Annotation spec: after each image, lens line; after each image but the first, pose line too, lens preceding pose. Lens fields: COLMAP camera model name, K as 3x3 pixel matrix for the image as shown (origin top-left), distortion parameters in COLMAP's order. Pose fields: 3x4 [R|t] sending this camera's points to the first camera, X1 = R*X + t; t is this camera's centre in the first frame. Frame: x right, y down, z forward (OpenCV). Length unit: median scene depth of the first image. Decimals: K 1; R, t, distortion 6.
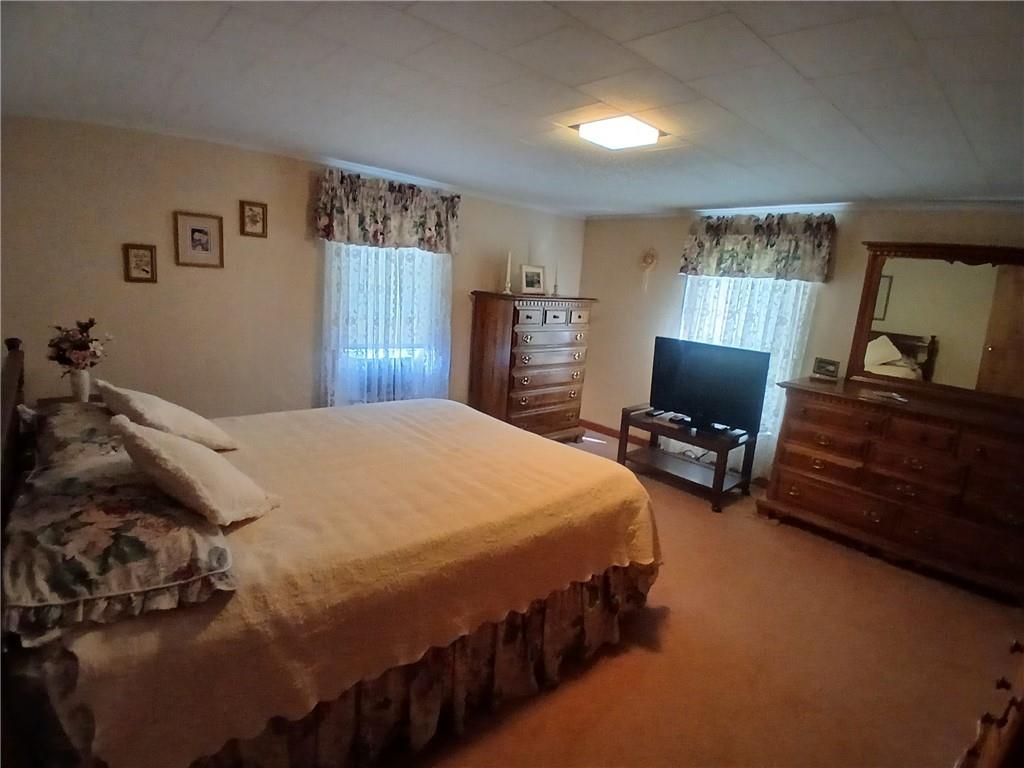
lens RADIAL K [[513.2, 0, 516.9], [0, 513.2, 390.7], [0, 0, 1]] dist [0.004538, -0.045211]
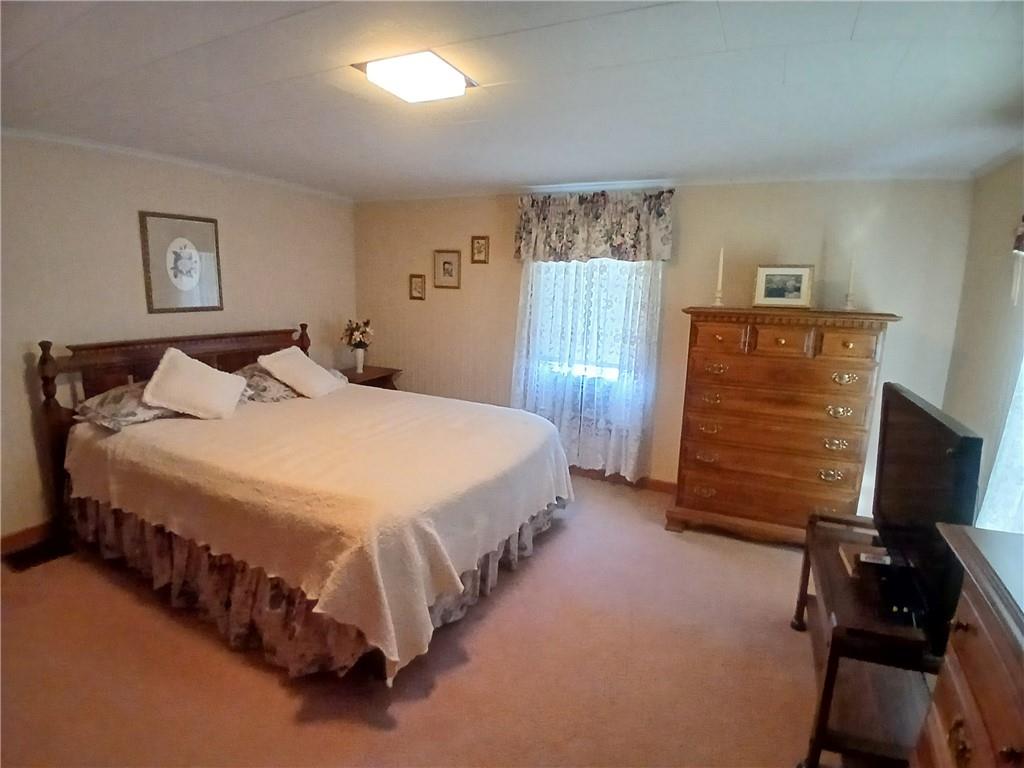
lens RADIAL K [[513.2, 0, 516.9], [0, 513.2, 390.7], [0, 0, 1]] dist [0.004538, -0.045211]
pose [[0.373820, 0.124735, -0.919075, 0.649734], [-0.188698, 0.980419, 0.056310, -0.067479], [0.908103, 0.152378, 0.390038, 0.549840]]
